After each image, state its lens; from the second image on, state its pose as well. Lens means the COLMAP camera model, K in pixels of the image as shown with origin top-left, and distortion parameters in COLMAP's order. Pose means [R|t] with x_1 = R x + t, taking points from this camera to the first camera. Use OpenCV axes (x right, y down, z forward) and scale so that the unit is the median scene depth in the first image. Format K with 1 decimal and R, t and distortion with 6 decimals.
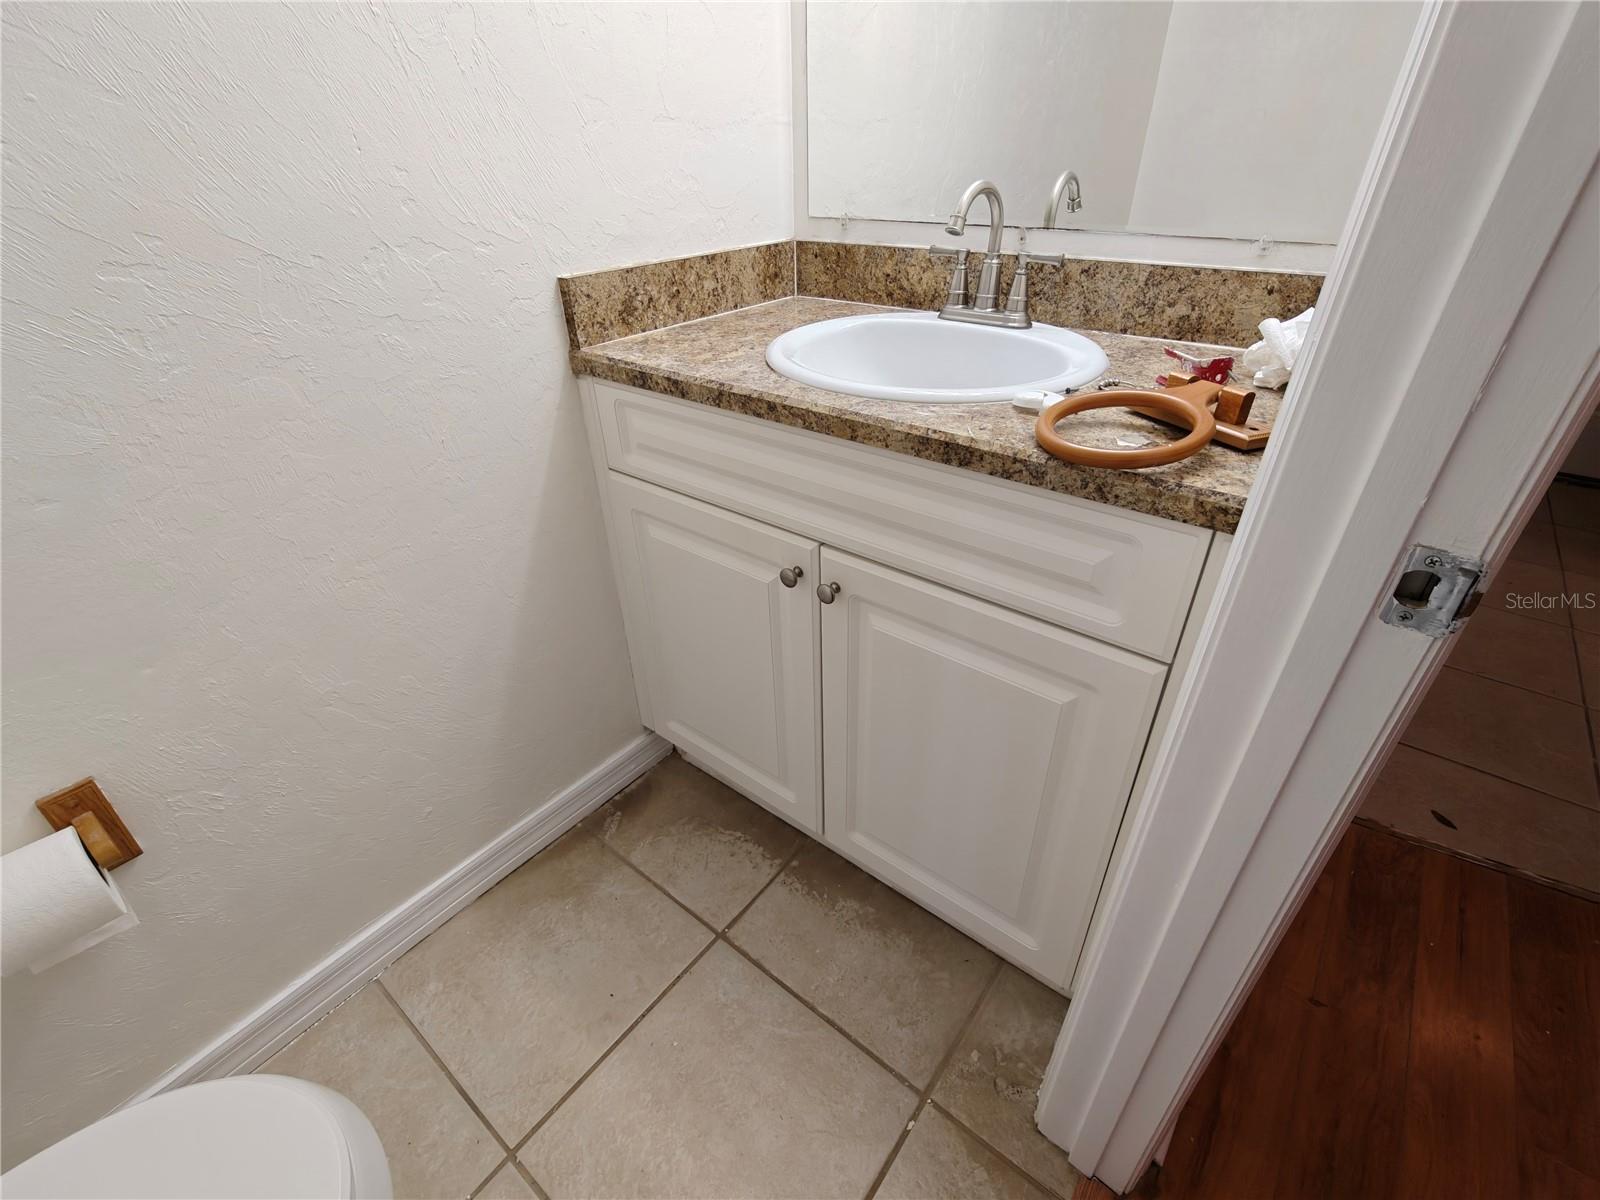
lens RADIAL K [[723.4, 0, 809.6], [0, 723.4, 604.8], [0, 0, 1]] dist [-0.000724, -0.000410]
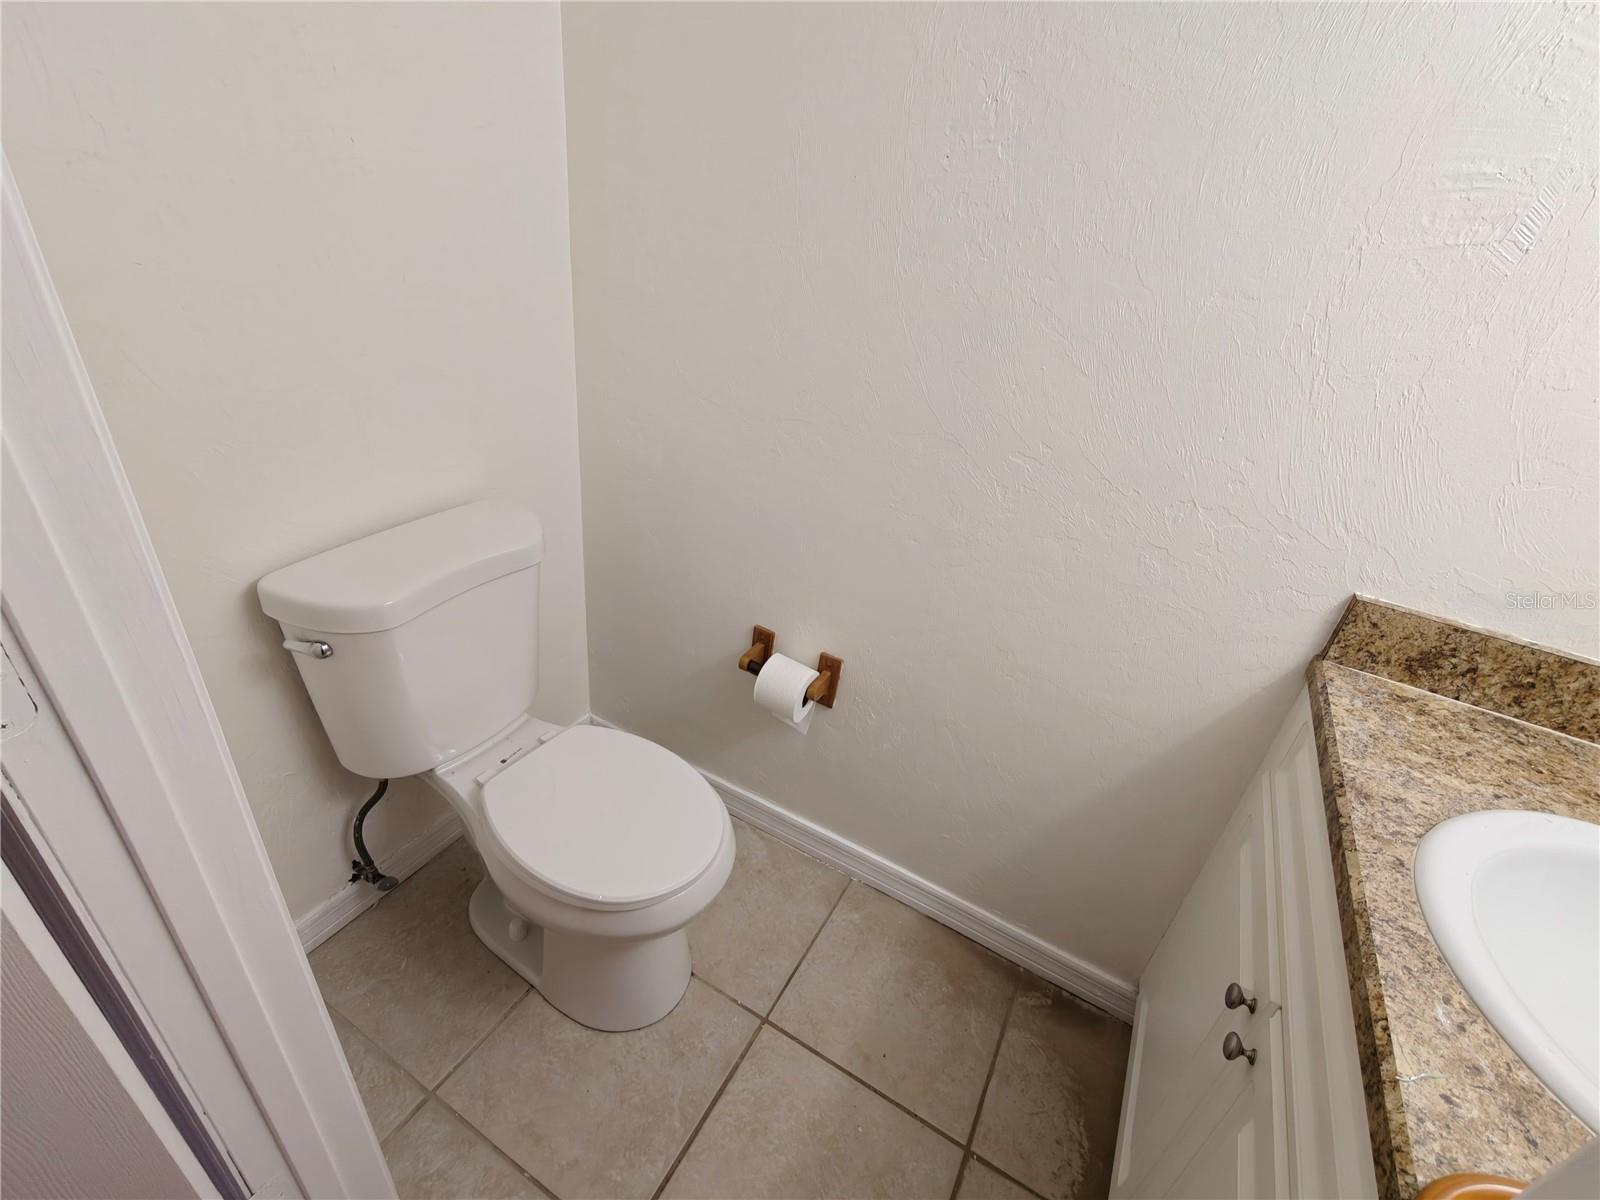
lens RADIAL K [[733.5, 0, 794.7], [0, 733.5, 597.5], [0, 0, 1]] dist [-0.001887, -0.000037]
pose [[0.144001, 0.513615, -0.845851, 0.321309], [-0.621842, 0.711881, 0.326401, -0.278074], [0.769790, 0.478984, 0.421899, 0.036708]]
